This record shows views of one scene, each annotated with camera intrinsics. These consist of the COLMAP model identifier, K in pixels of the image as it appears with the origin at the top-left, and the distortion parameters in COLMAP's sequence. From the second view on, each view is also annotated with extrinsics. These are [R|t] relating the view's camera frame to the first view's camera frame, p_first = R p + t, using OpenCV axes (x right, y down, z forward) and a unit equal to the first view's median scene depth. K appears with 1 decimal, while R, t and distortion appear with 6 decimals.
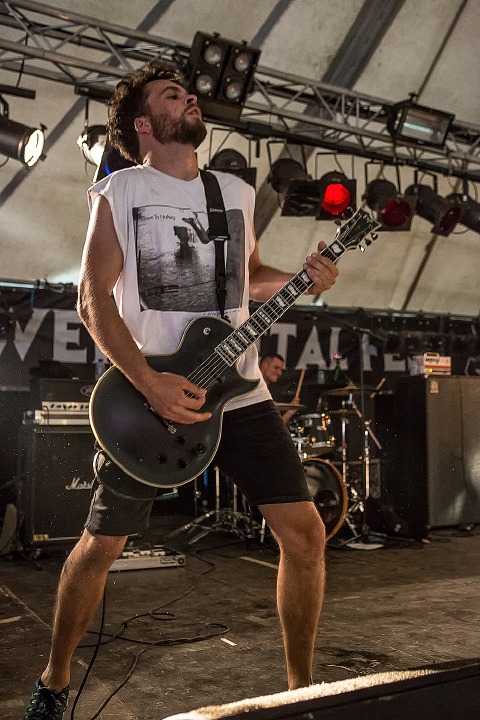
lens RADIAL K [[733.1, 0, 240.5], [0, 733.1, 359.8], [0, 0, 1]] dist [-0.032339, 0.000000]
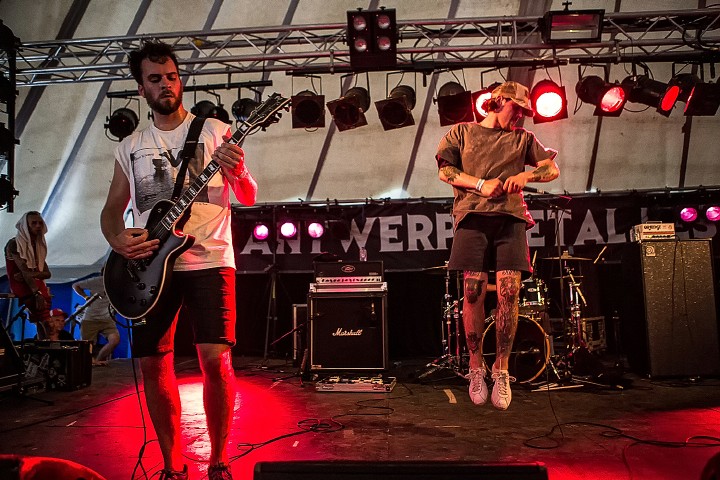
lens RADIAL K [[498.8, 0, 364.6], [0, 498.8, 244.3], [0, 0, 1]] dist [-0.093160, 0.061191]
pose [[0.845928, -0.075880, -0.527871, 0.362135], [0.065808, 0.997113, -0.037874, 0.033294], [0.529221, -0.002699, 0.848480, 0.169747]]
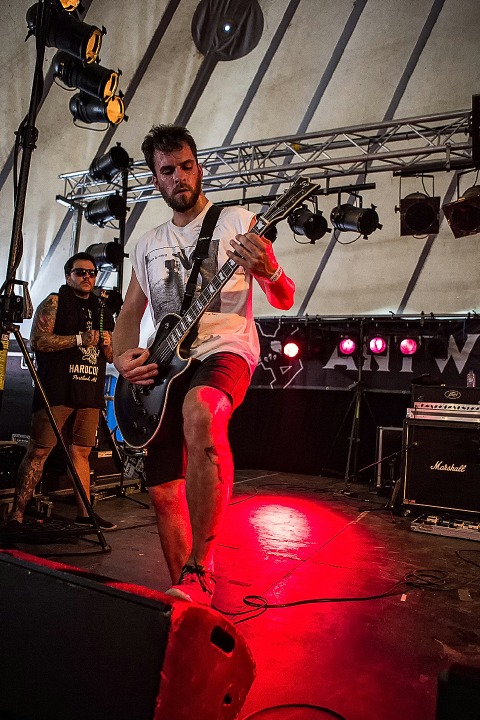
lens RADIAL K [[522.5, 0, 244.8], [0, 522.5, 359.1], [0, 0, 1]] dist [-0.067612, 0.030358]
pose [[0.604302, -0.037854, -0.795855, 0.305446], [0.006993, 0.999084, -0.042210, 0.016003], [0.796724, 0.019942, 0.604014, 0.161283]]
